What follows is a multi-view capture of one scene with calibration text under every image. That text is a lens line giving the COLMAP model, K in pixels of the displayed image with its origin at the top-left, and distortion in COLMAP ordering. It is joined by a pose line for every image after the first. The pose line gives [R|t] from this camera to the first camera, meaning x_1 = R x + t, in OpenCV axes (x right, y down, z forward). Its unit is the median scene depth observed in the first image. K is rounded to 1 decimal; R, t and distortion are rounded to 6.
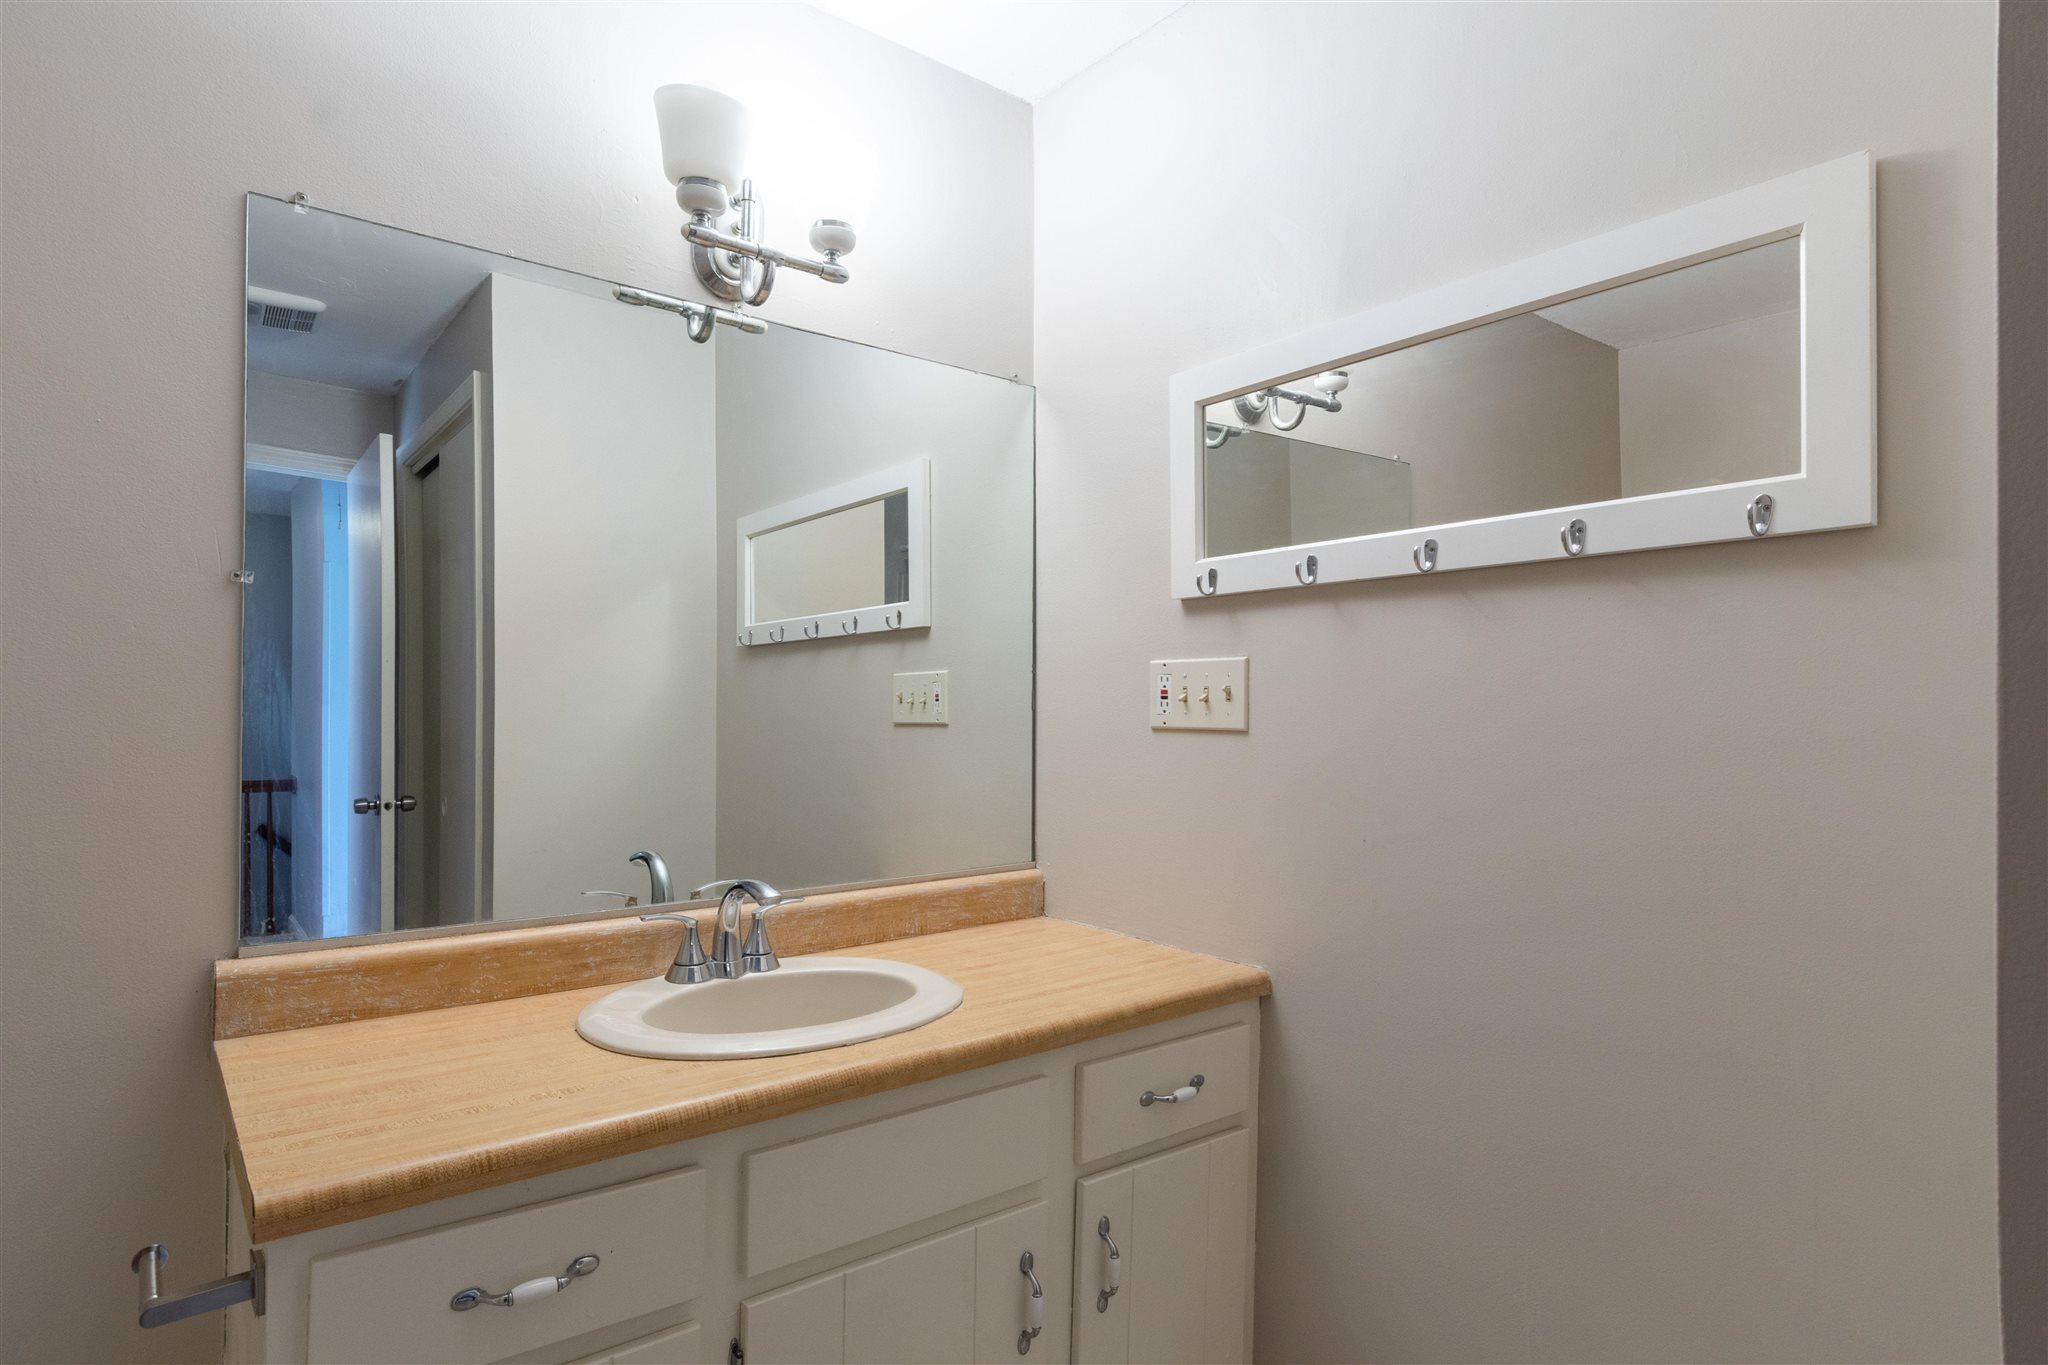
lens RADIAL K [[1074.7, 0, 1031.3], [0, 1074.7, 695.9], [0, 0, 1]] dist [0.003348, -0.000523]
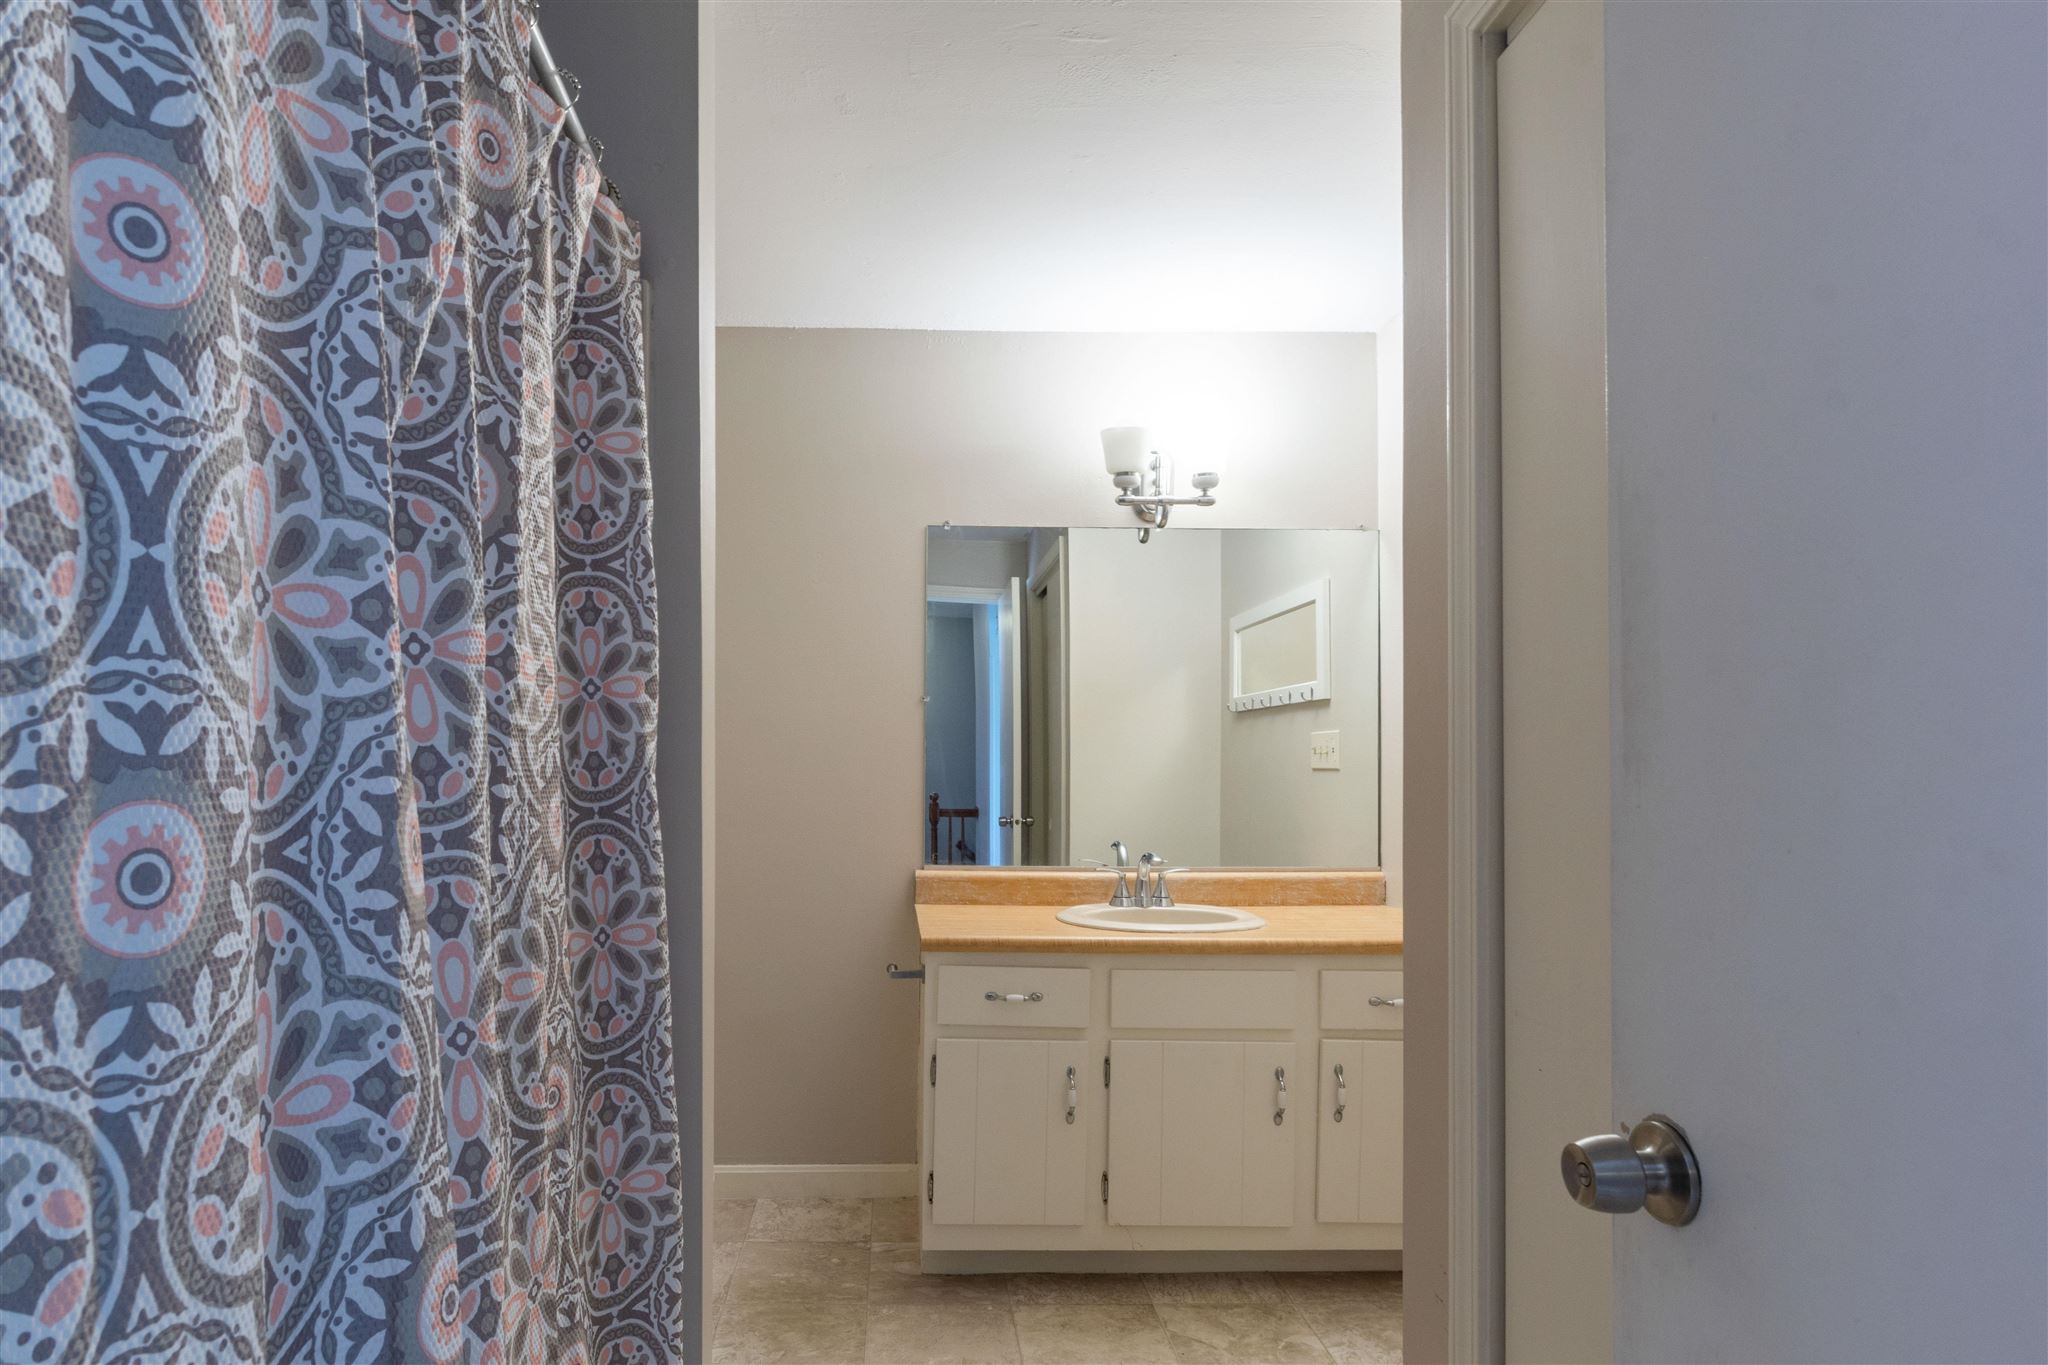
lens RADIAL K [[1132.8, 0, 1024.0], [0, 1132.8, 682.5], [0, 0, 1]] dist [0.002201, 0.000305]
pose [[0.838952, -0.035427, -0.543050, 0.546138], [0.006065, 0.998425, -0.055766, -0.009245], [0.544171, 0.043492, 0.837846, -0.655235]]
